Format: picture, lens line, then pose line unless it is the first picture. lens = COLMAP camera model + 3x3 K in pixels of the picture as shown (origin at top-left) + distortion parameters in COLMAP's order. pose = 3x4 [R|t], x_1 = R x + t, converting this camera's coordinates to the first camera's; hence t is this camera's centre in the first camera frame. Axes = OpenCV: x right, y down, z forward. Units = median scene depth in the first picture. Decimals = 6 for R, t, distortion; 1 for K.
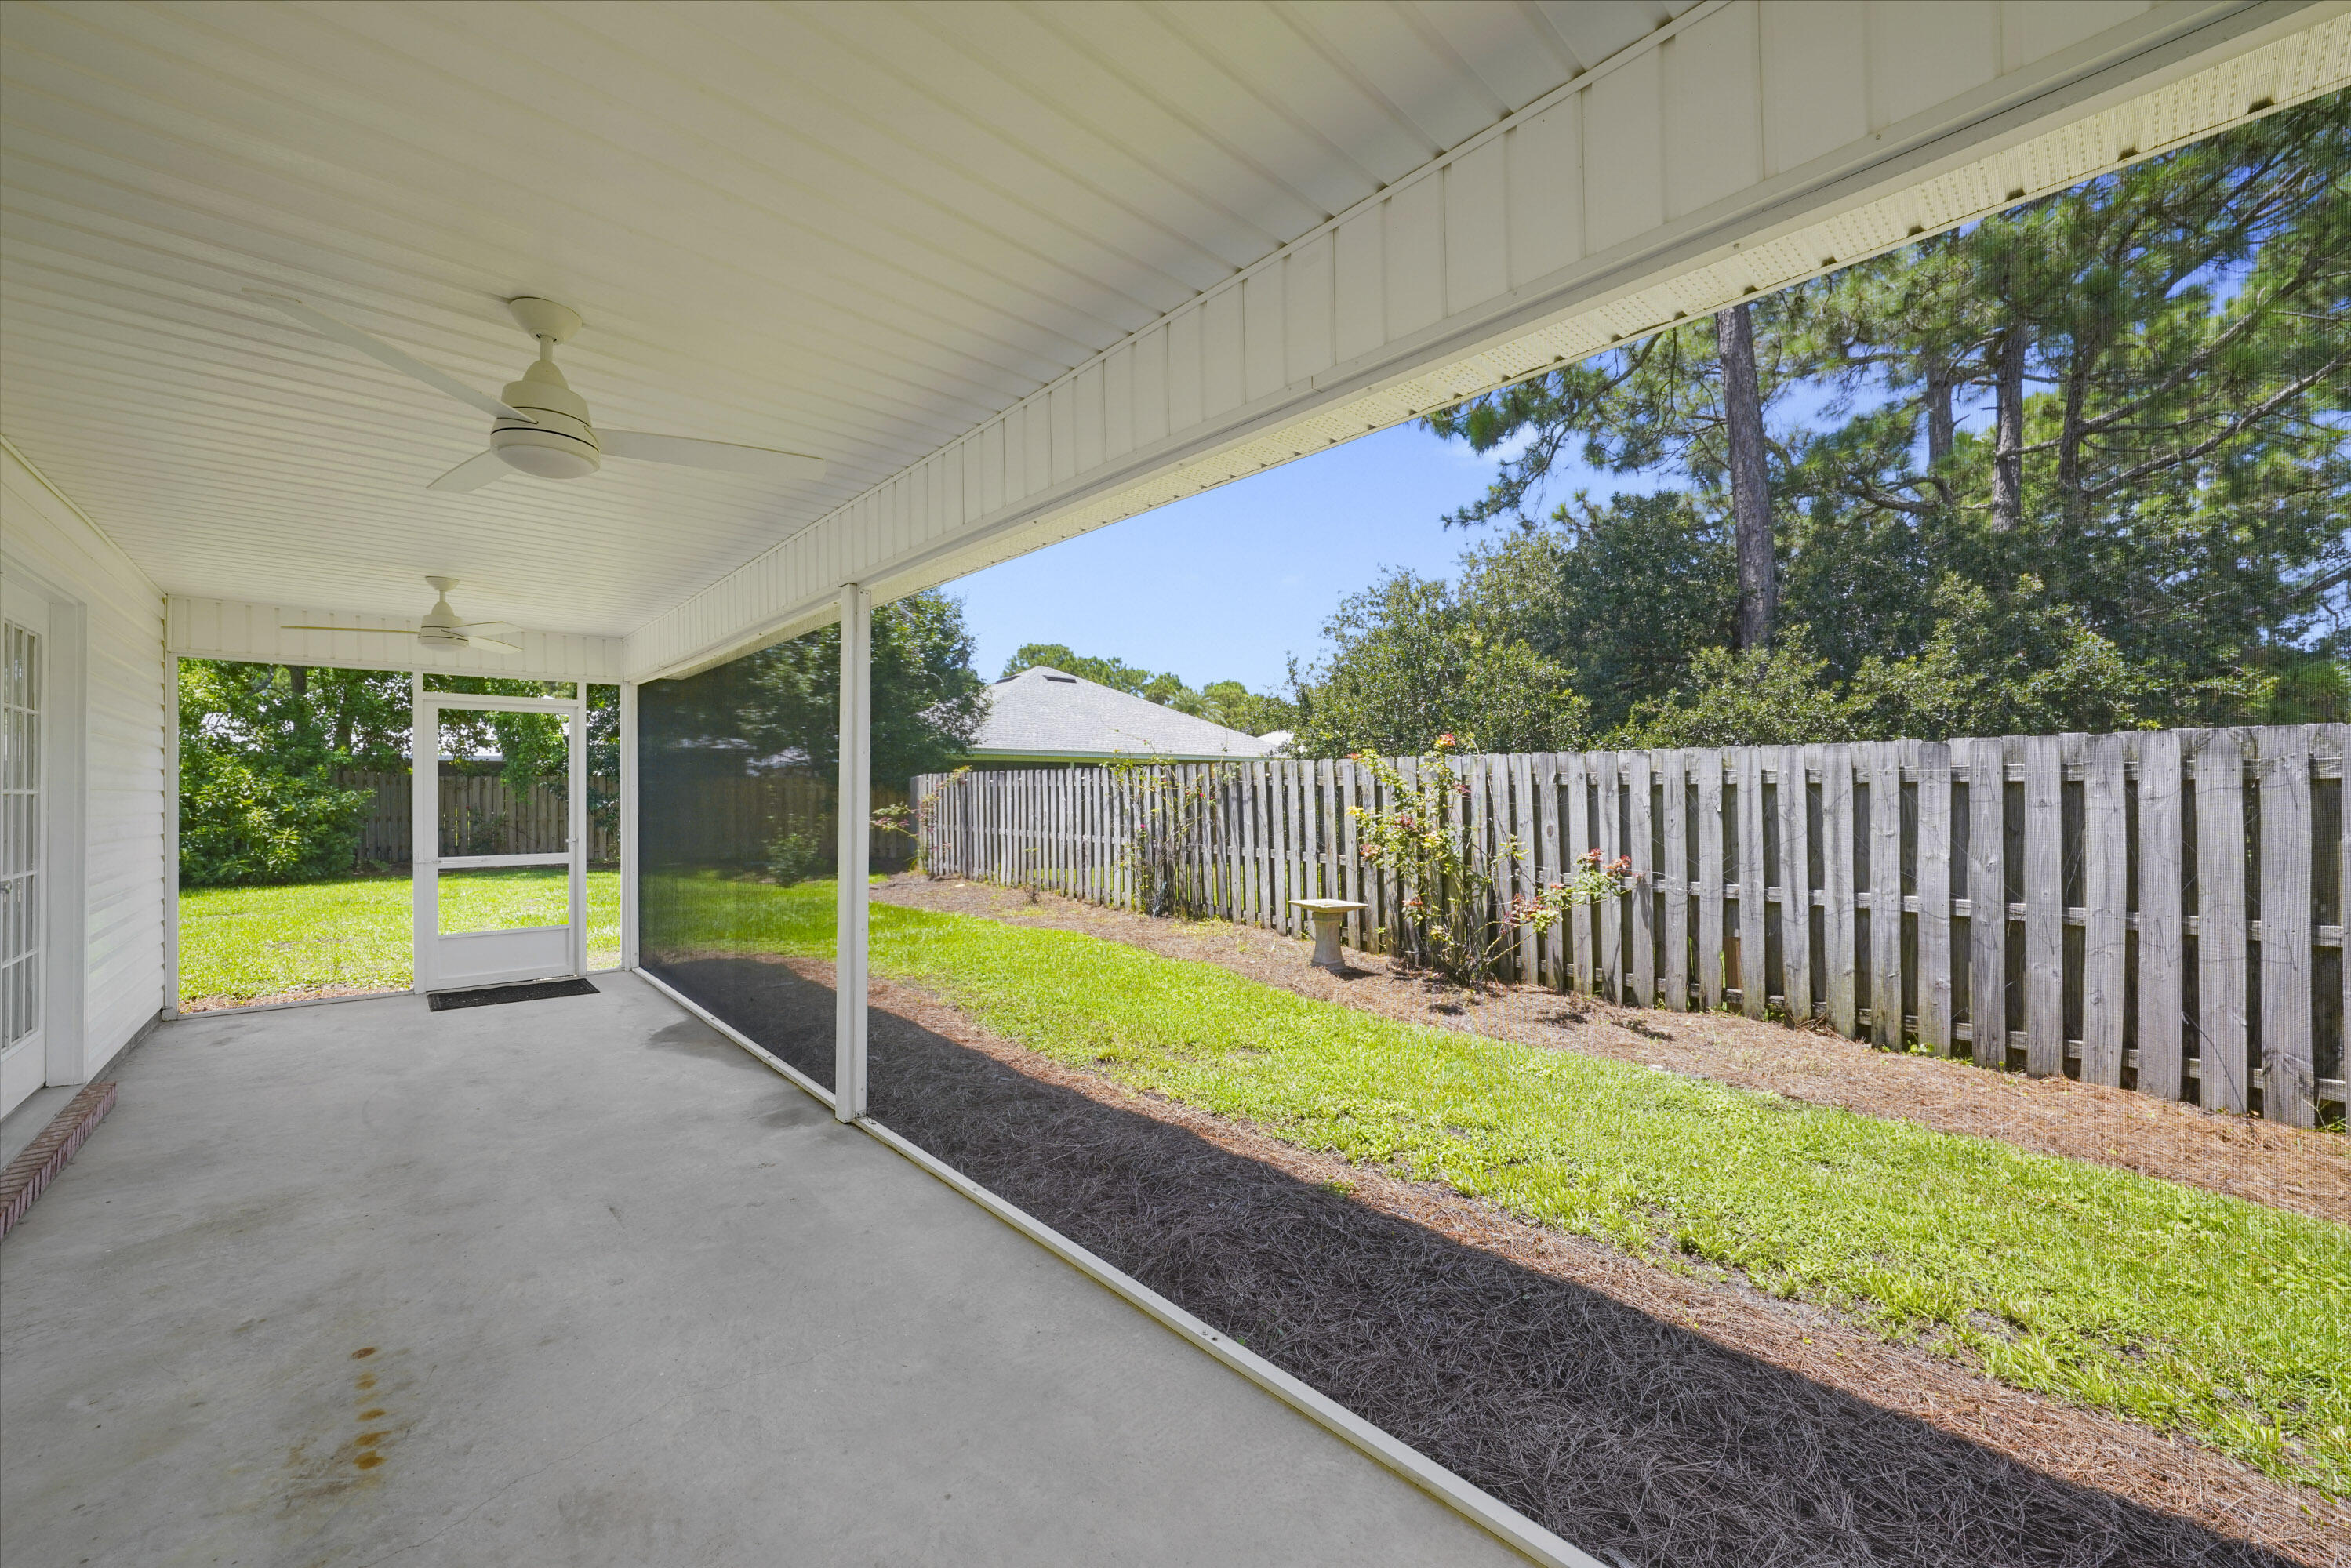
lens RADIAL K [[891.9, 0, 1188.8], [0, 891.9, 789.1], [0, 0, 1]] dist [-0.023605, 0.007484]
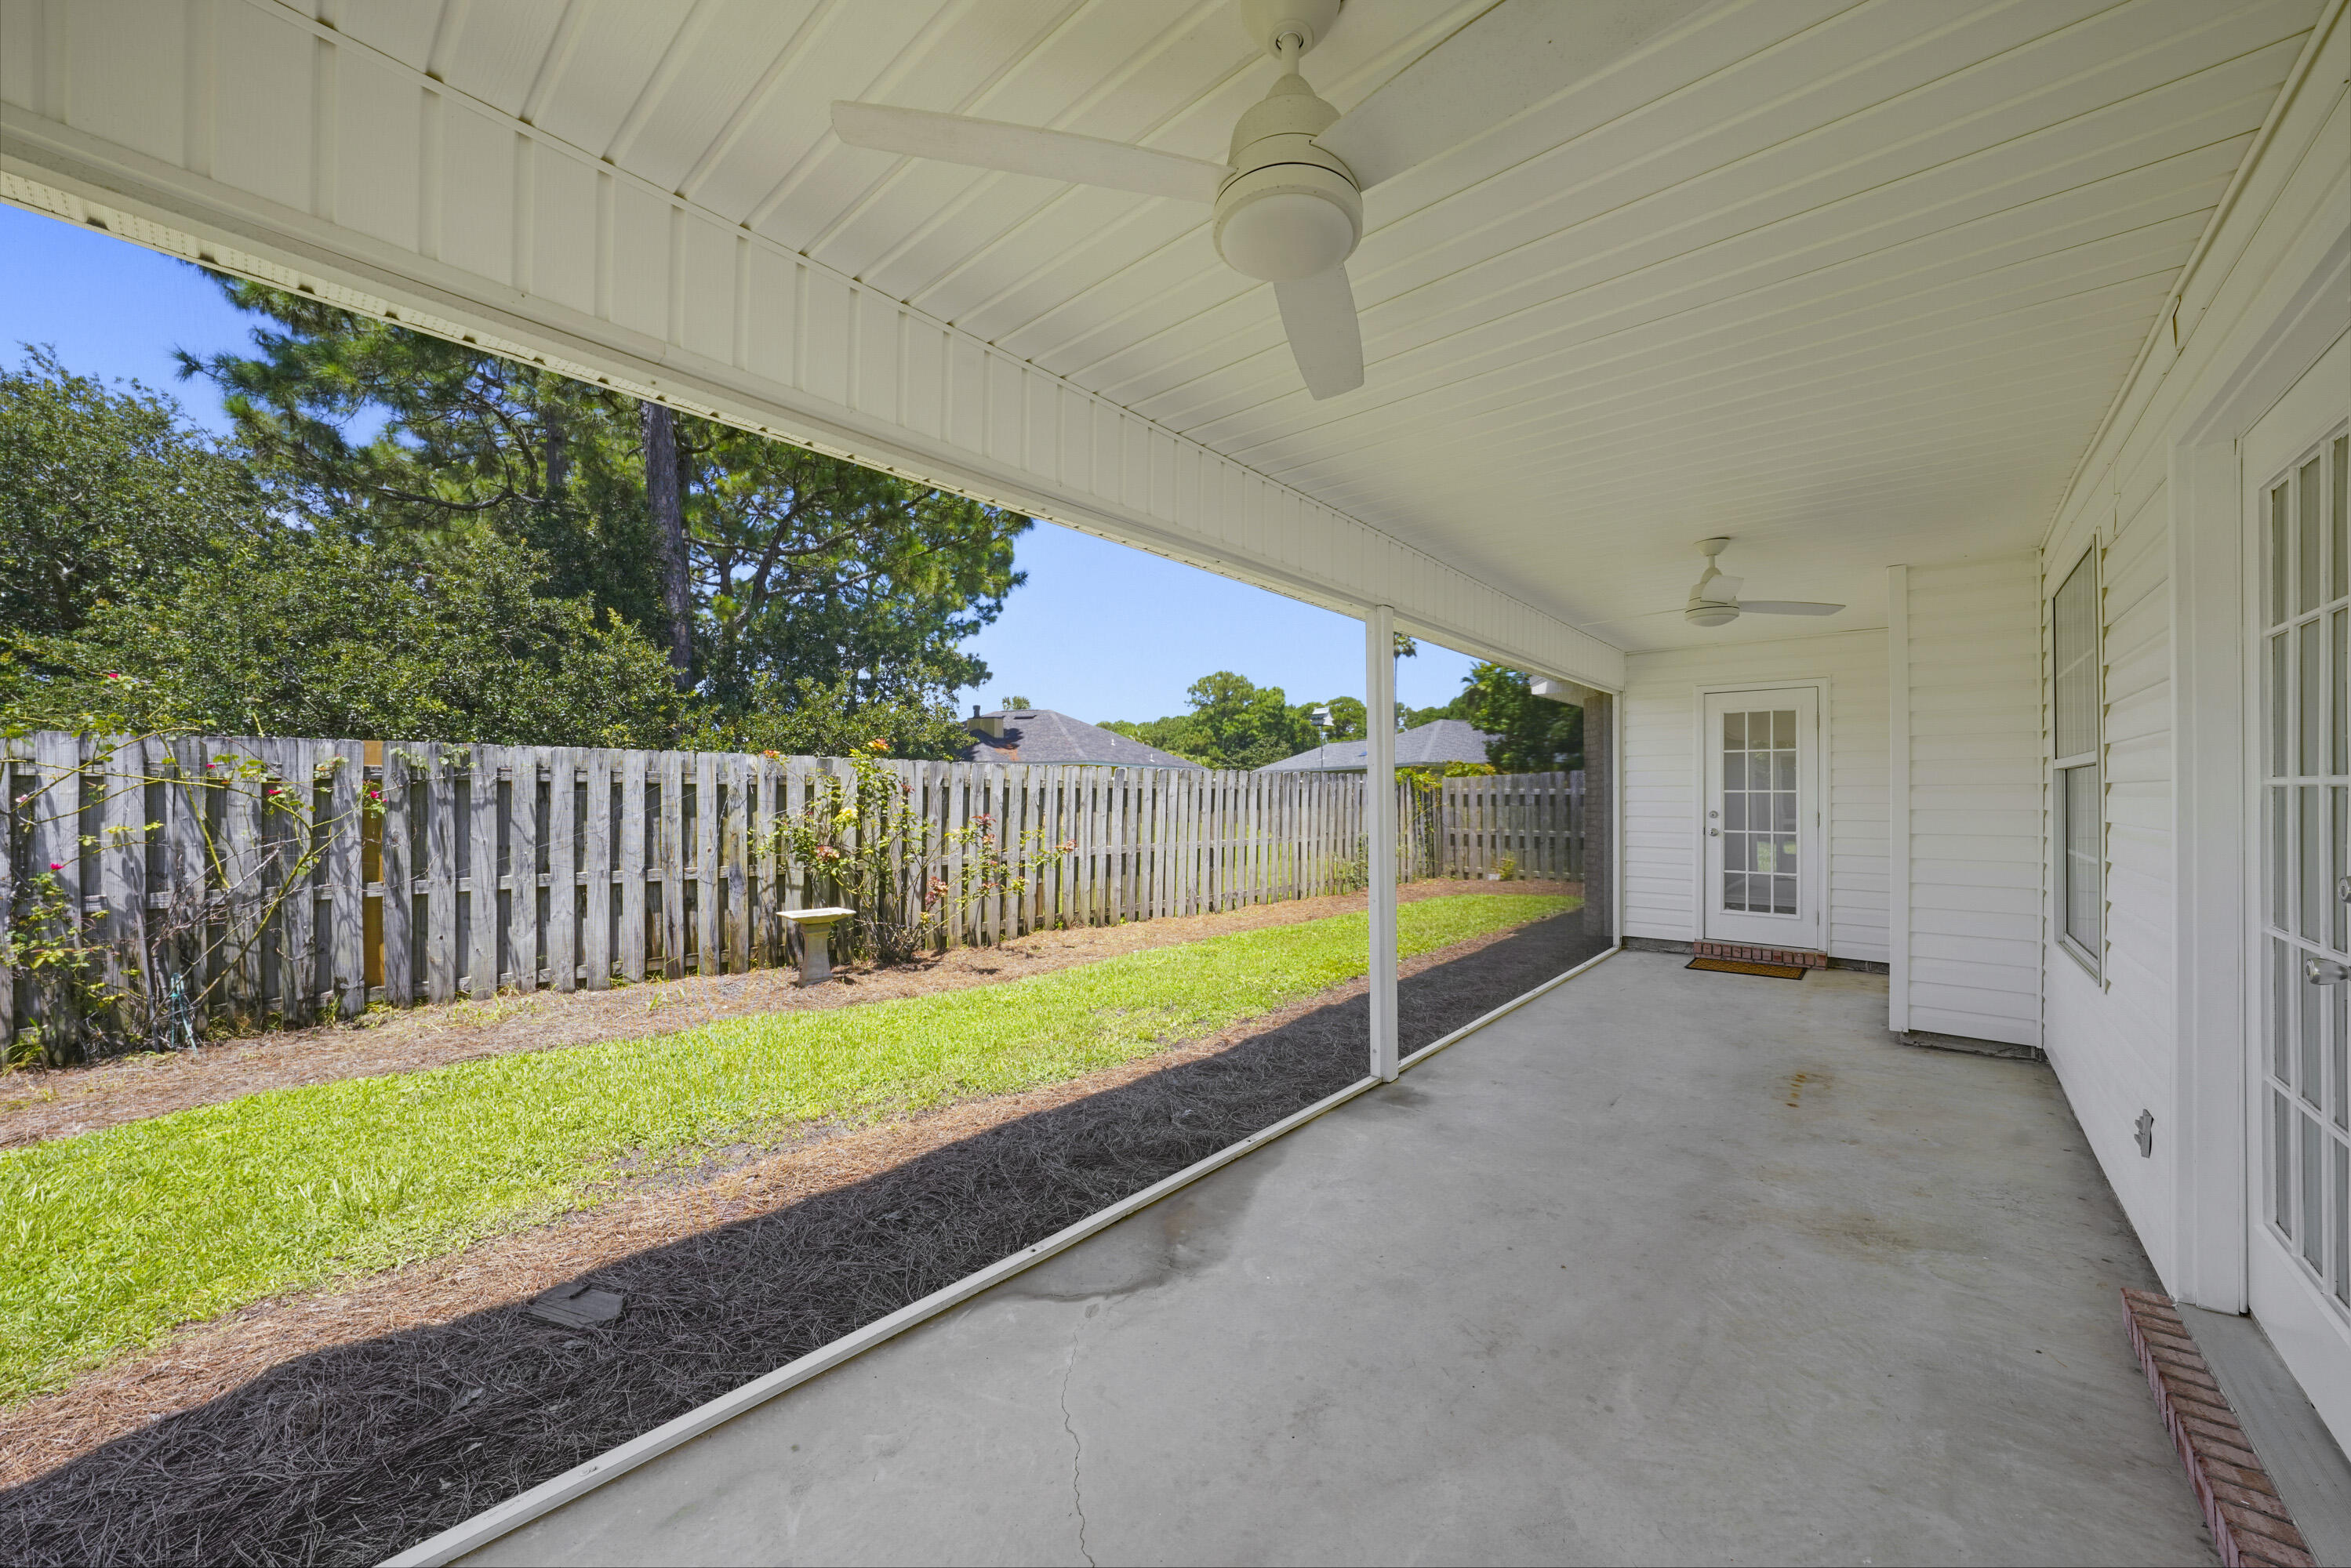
lens RADIAL K [[836.1, 0, 1172.5], [0, 836.1, 789.9], [0, 0, 1]] dist [-0.026596, 0.006669]
pose [[-0.089138, 0.006934, 0.995995, -0.929700], [-0.004623, 0.999962, -0.007375, 0.007403], [-0.996009, -0.005262, -0.089103, 0.895153]]
